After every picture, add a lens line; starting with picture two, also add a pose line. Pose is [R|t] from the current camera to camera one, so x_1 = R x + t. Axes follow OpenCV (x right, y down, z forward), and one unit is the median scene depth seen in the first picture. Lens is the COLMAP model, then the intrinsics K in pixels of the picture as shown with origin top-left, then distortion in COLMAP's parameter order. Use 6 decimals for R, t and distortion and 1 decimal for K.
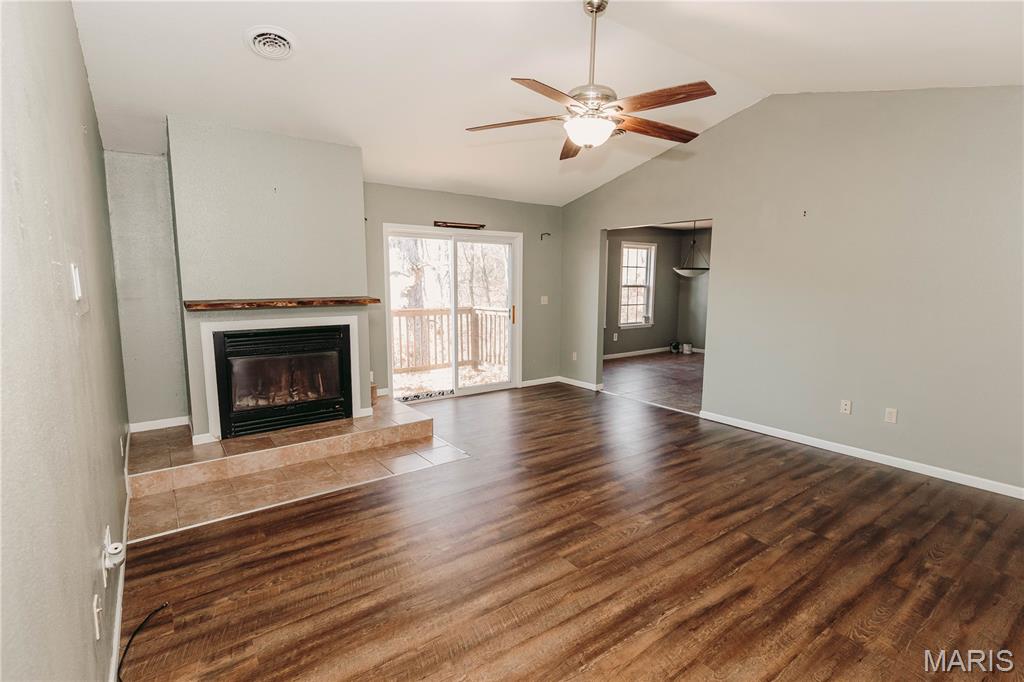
lens RADIAL K [[494.6, 0, 511.3], [0, 494.6, 342.4], [0, 0, 1]] dist [0.000390, -0.000013]
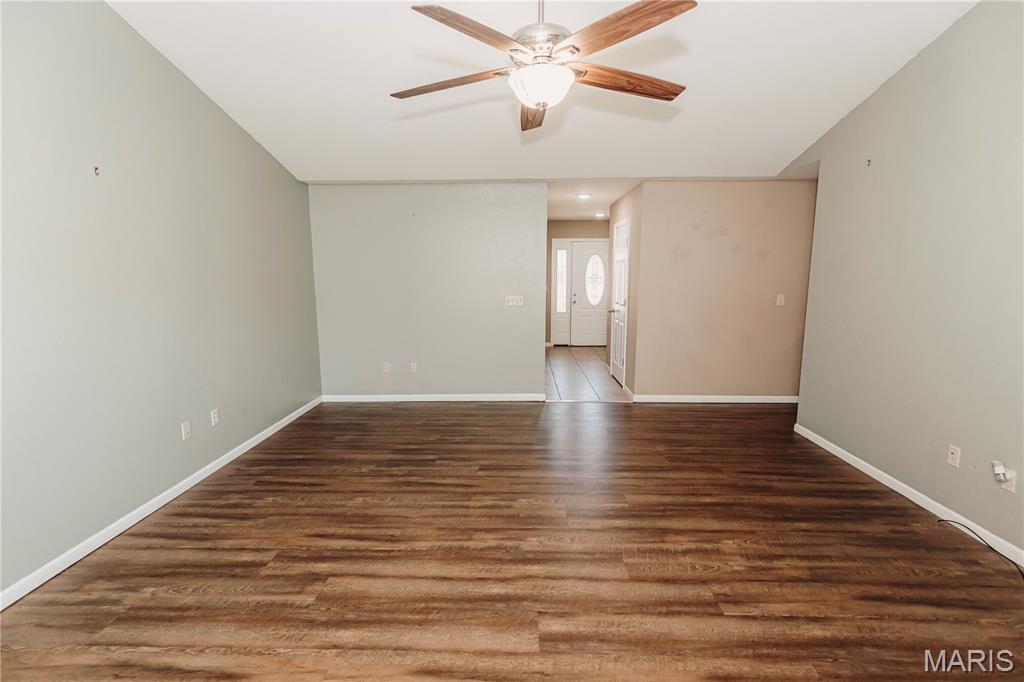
lens RADIAL K [[465.0, 0, 513.2], [0, 465.0, 339.6], [0, 0, 1]] dist [0.001809, -0.000464]
pose [[-0.785359, -0.089917, 0.612475, -0.286182], [0.082785, 0.965252, 0.247861, -0.219634], [-0.613480, 0.245364, -0.750626, 1.618971]]
